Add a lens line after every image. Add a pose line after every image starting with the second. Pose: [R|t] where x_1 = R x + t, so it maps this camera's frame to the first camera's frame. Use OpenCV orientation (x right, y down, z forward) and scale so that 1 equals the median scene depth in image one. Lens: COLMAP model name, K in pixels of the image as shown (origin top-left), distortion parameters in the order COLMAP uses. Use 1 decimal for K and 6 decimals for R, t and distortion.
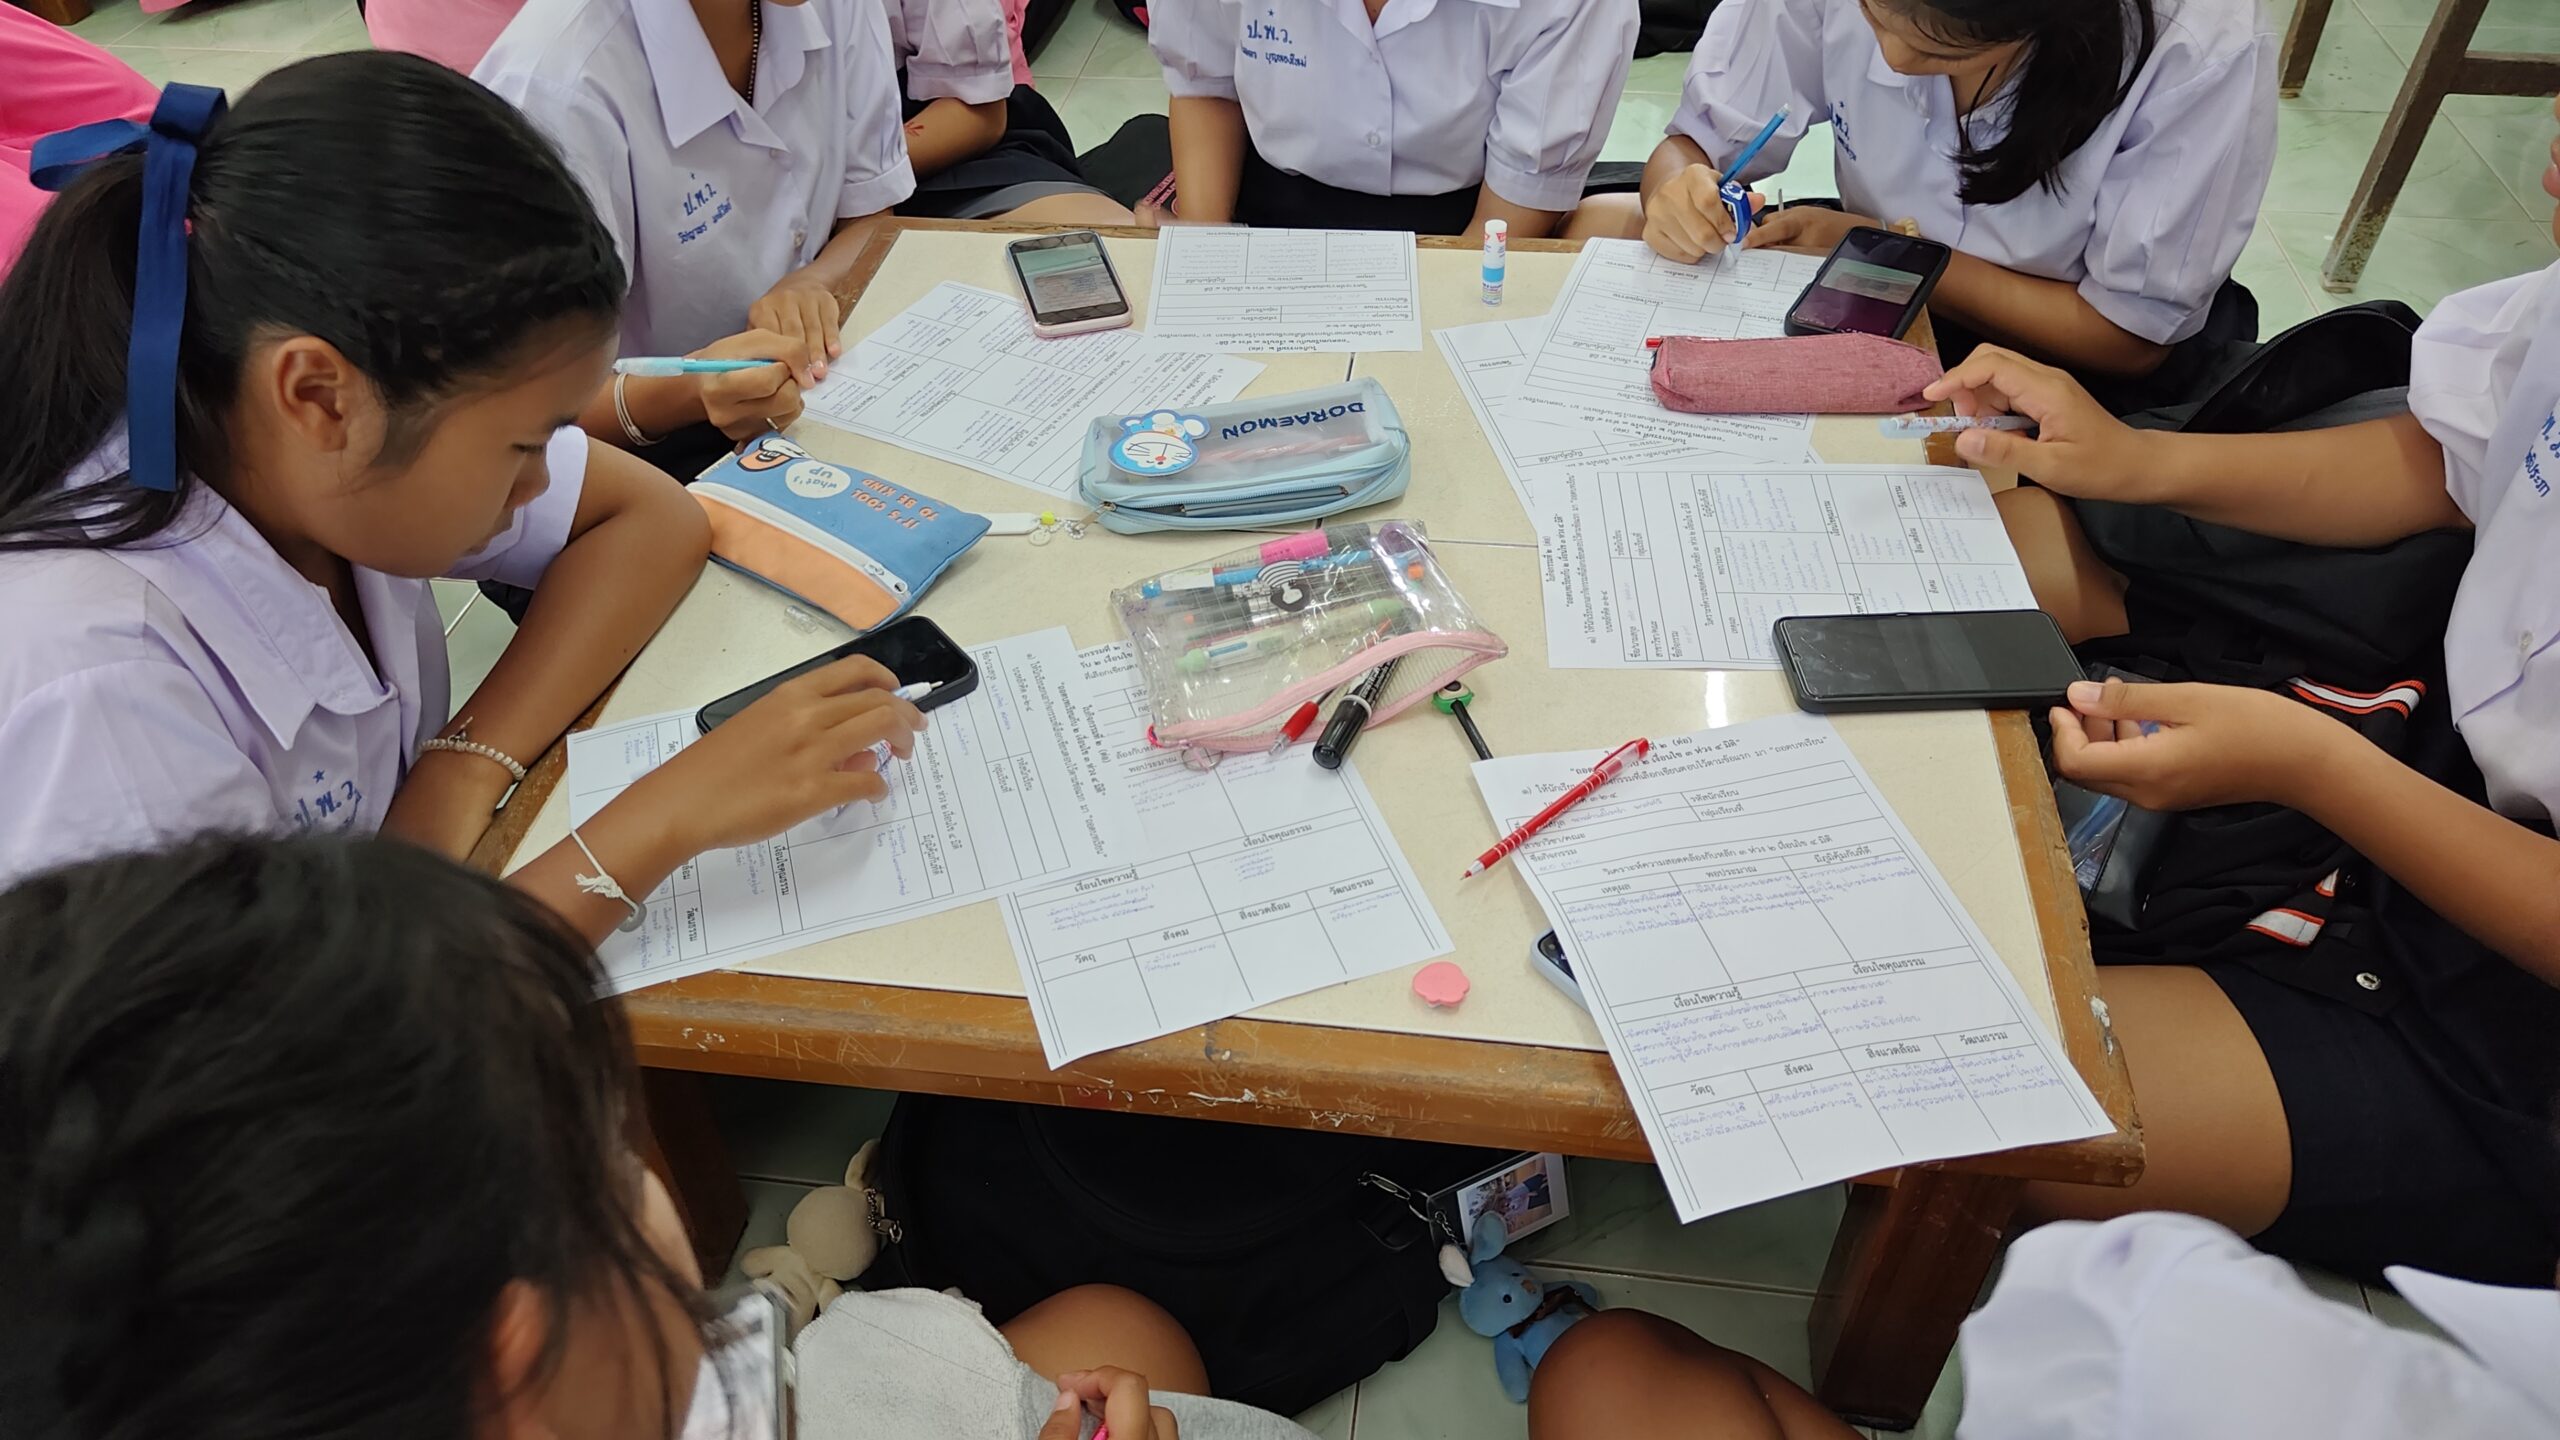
lens RADIAL K [[1767.4, 0, 1284.0], [0, 1767.4, 726.3], [0, 0, 1]] dist [0.000872, 0.003027]
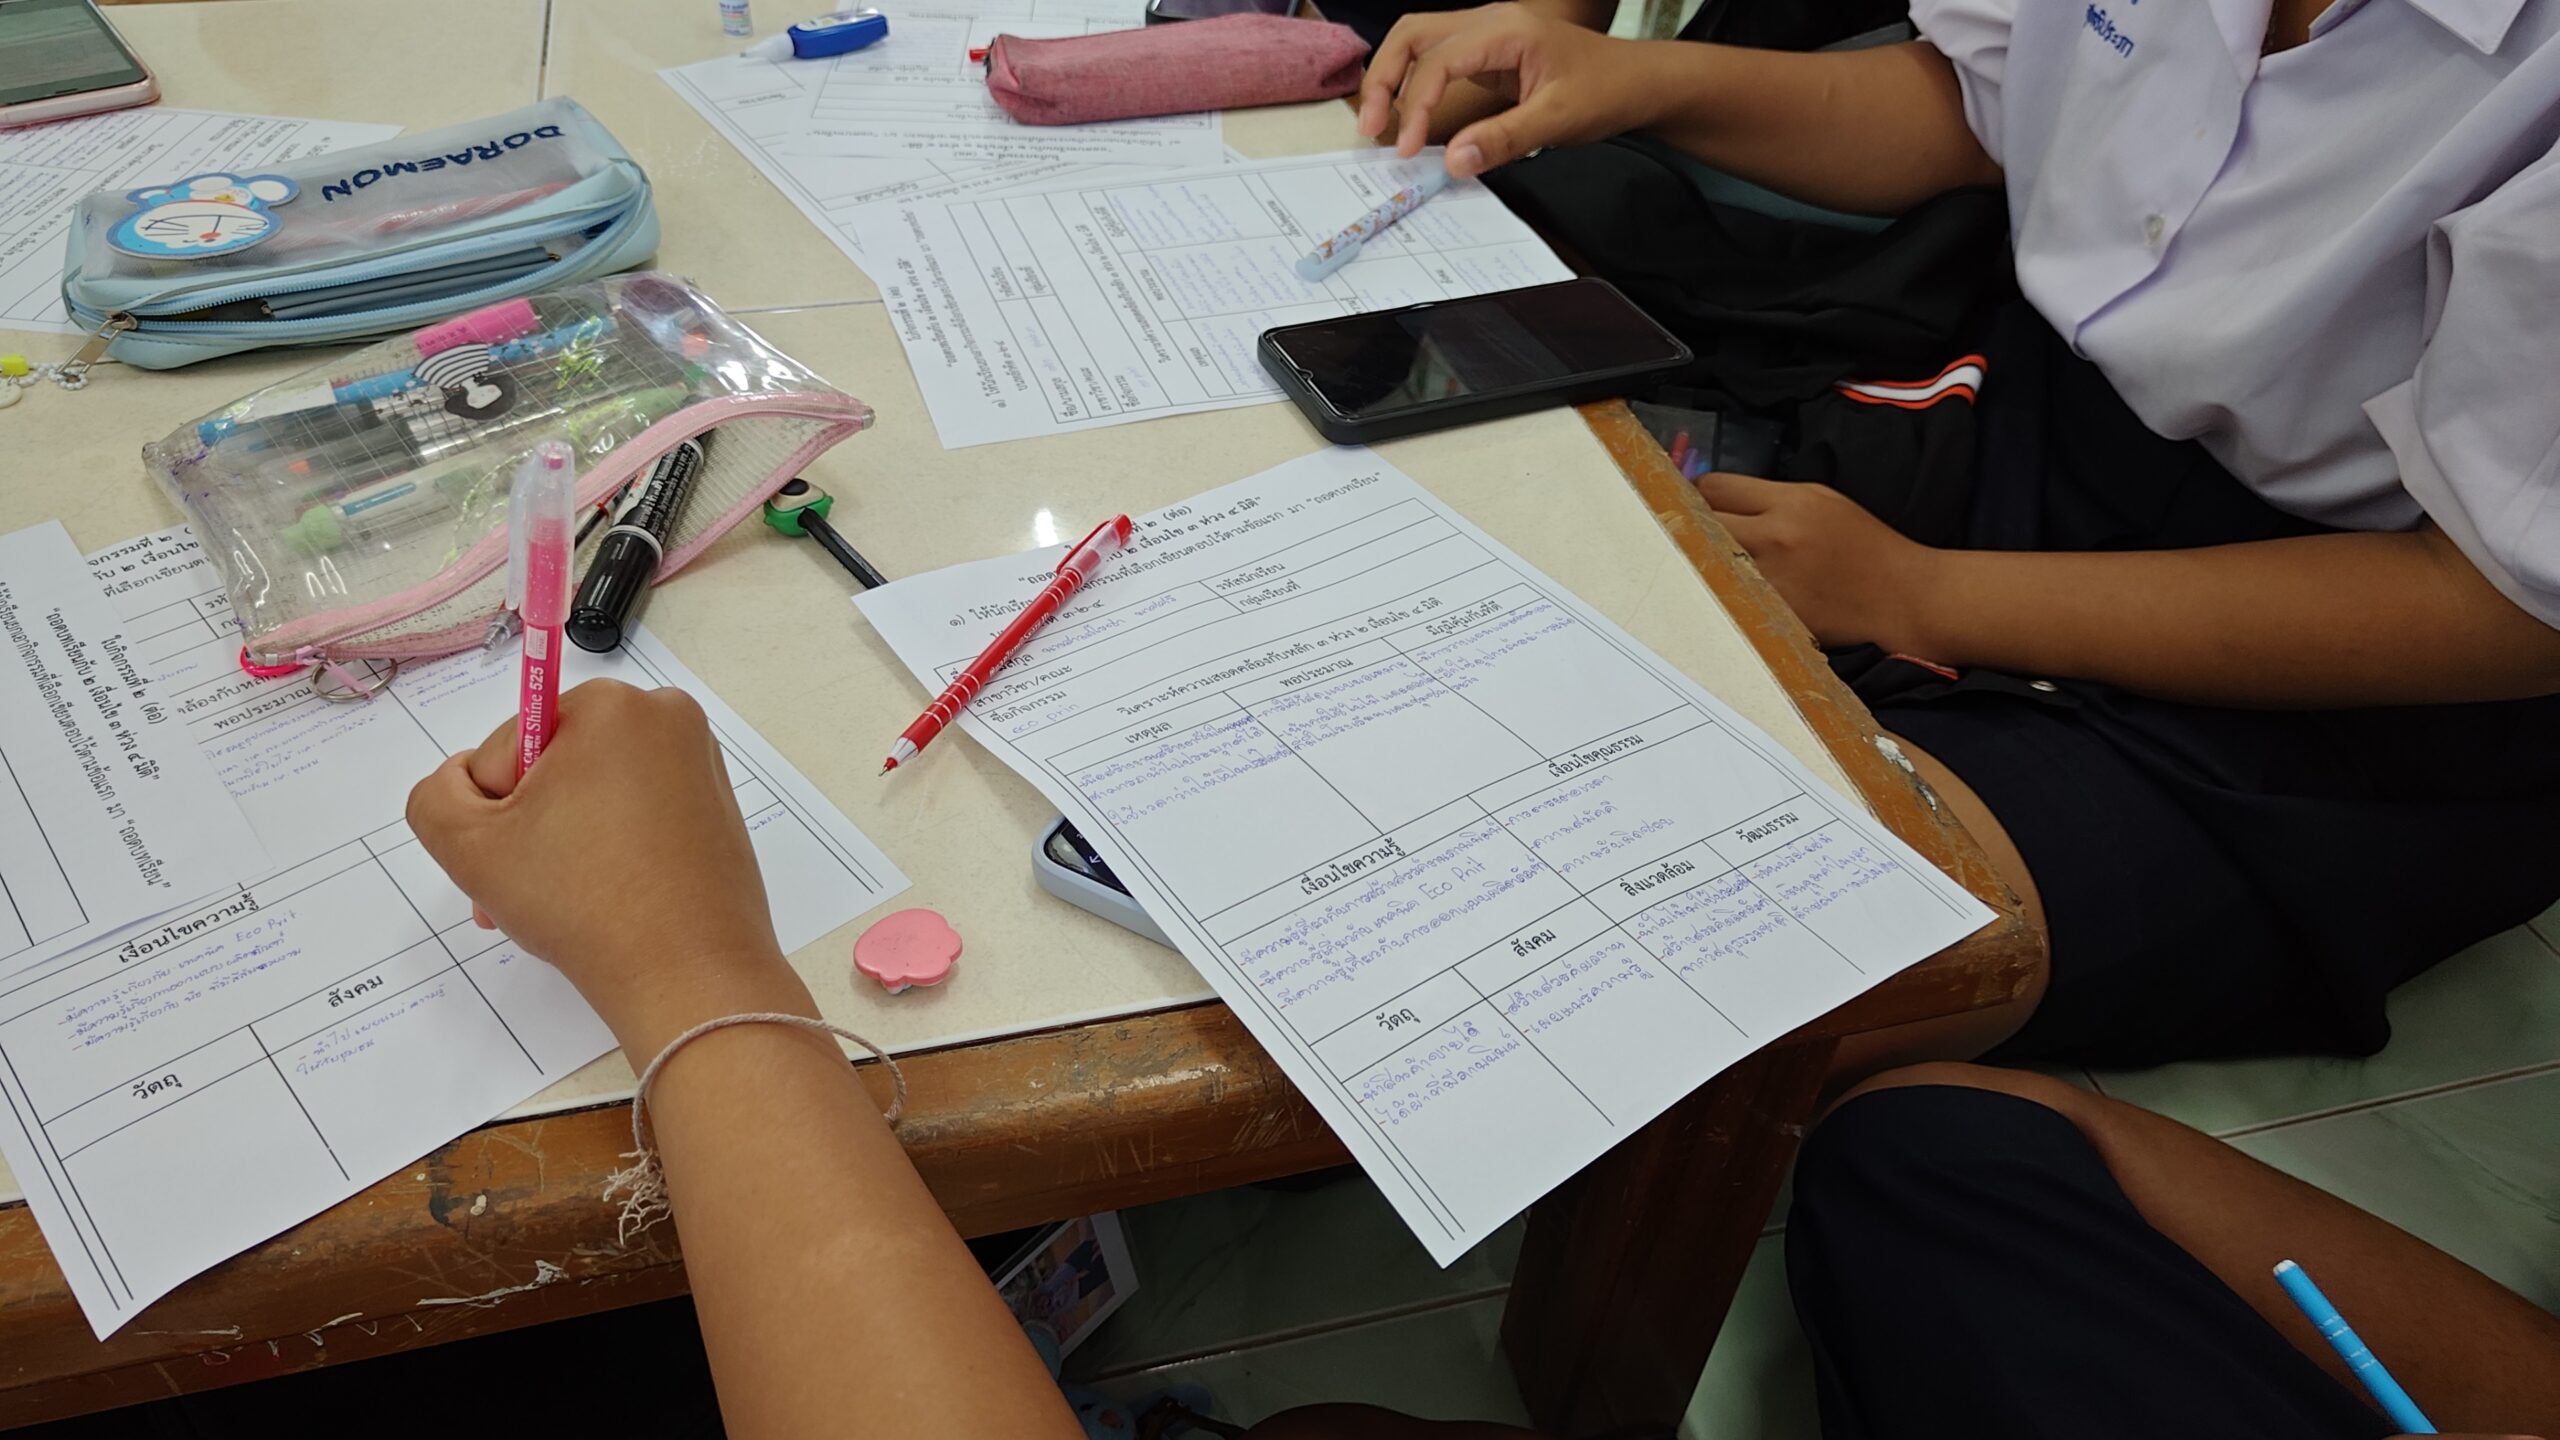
lens RADIAL K [[1767.4, 0, 1263.3], [0, 1767.4, 715.9], [0, 0, 1]] dist [0.000872, 0.003027]
pose [[0.918062, -0.192884, 0.346350, 0.019009], [0.202551, 0.979235, 0.008443, 0.079190], [-0.340787, 0.062403, 0.938067, 0.388914]]
